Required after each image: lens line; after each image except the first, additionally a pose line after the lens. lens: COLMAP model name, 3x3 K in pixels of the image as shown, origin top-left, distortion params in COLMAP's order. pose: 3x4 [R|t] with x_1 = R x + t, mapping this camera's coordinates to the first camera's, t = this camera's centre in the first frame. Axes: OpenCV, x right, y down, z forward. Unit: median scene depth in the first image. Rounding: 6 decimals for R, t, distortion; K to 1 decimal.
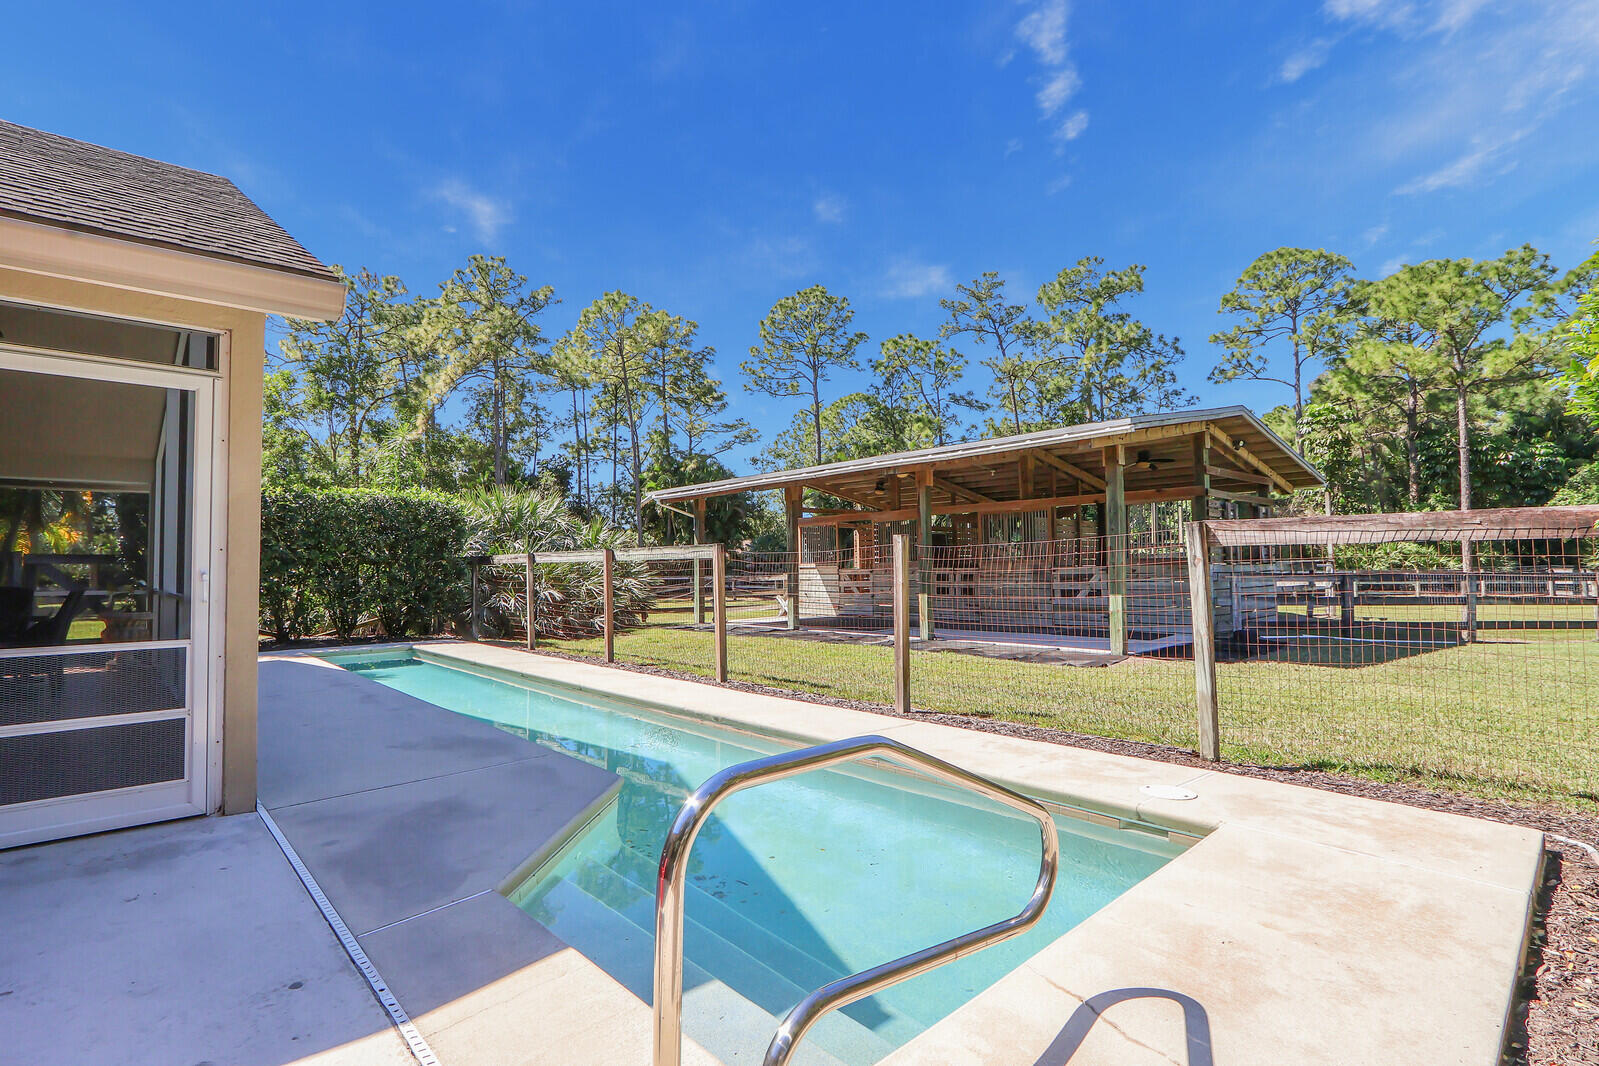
lens RADIAL K [[771.2, 0, 776.0], [0, 771.2, 534.5], [0, 0, 1]] dist [-0.016908, 0.000477]
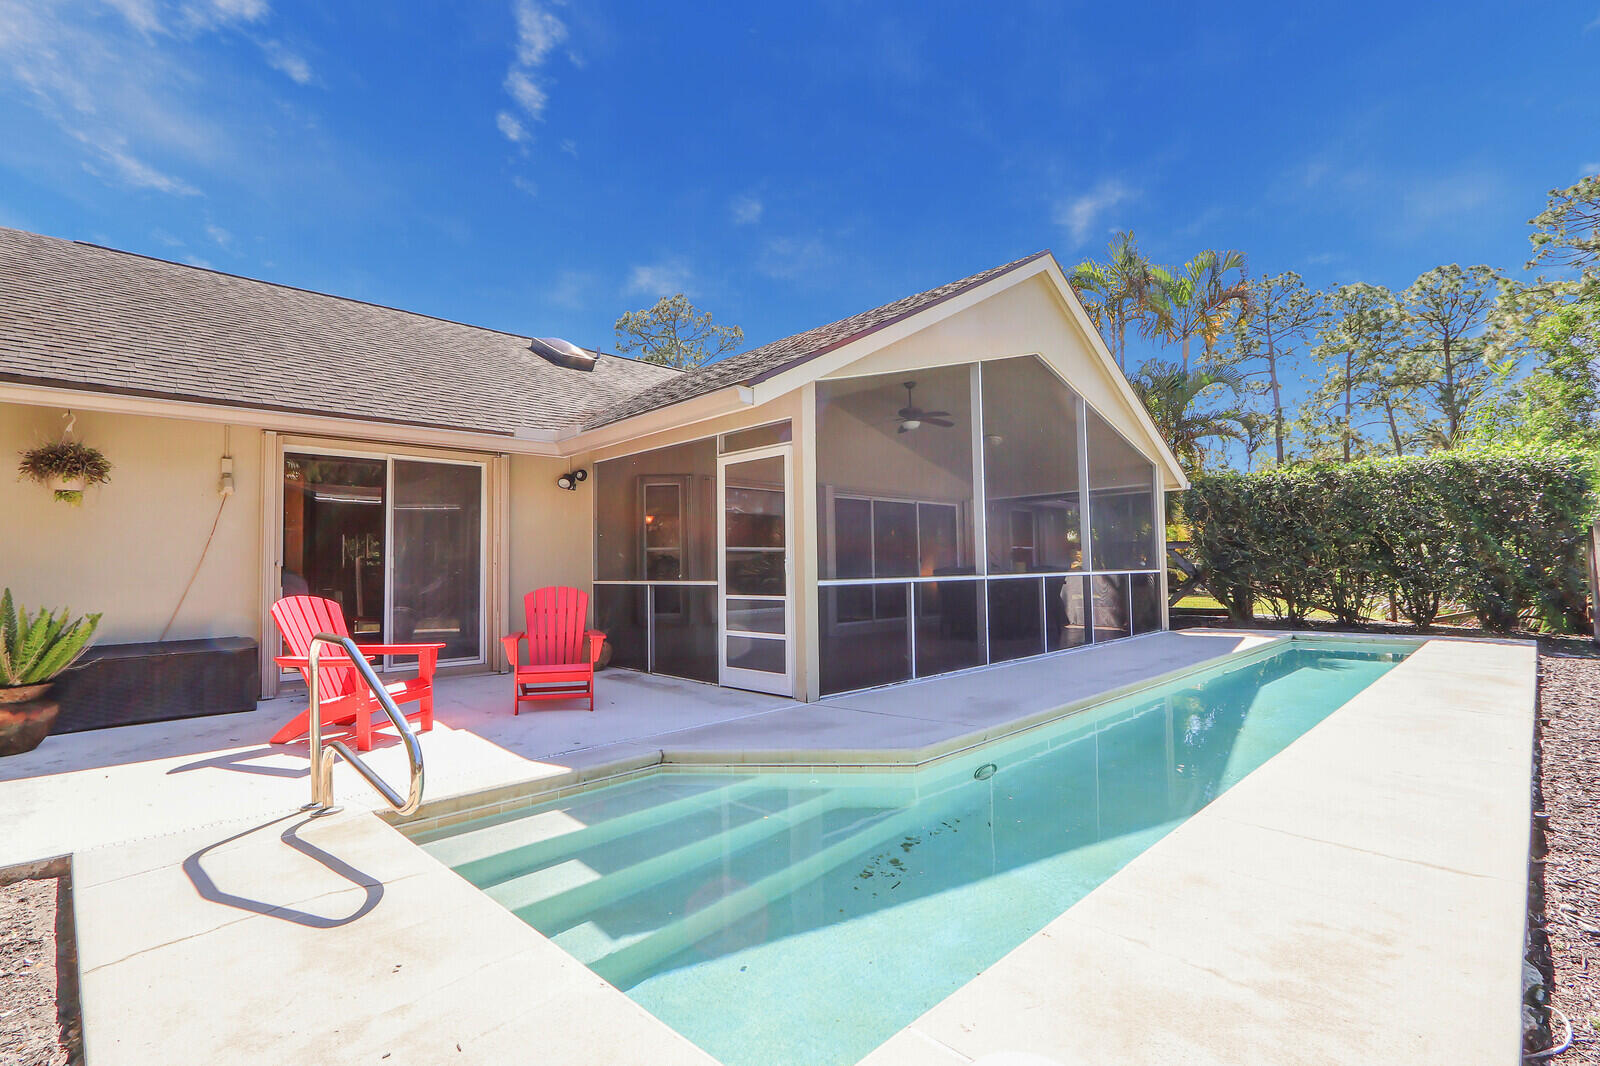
lens RADIAL K [[738.9, 0, 778.6], [0, 738.9, 537.1], [0, 0, 1]] dist [-0.028473, 0.007501]
pose [[0.042400, -0.032867, -0.998560, 0.103621], [0.060610, 0.997703, -0.030266, 0.005732], [0.997261, -0.059239, 0.044295, 0.100879]]
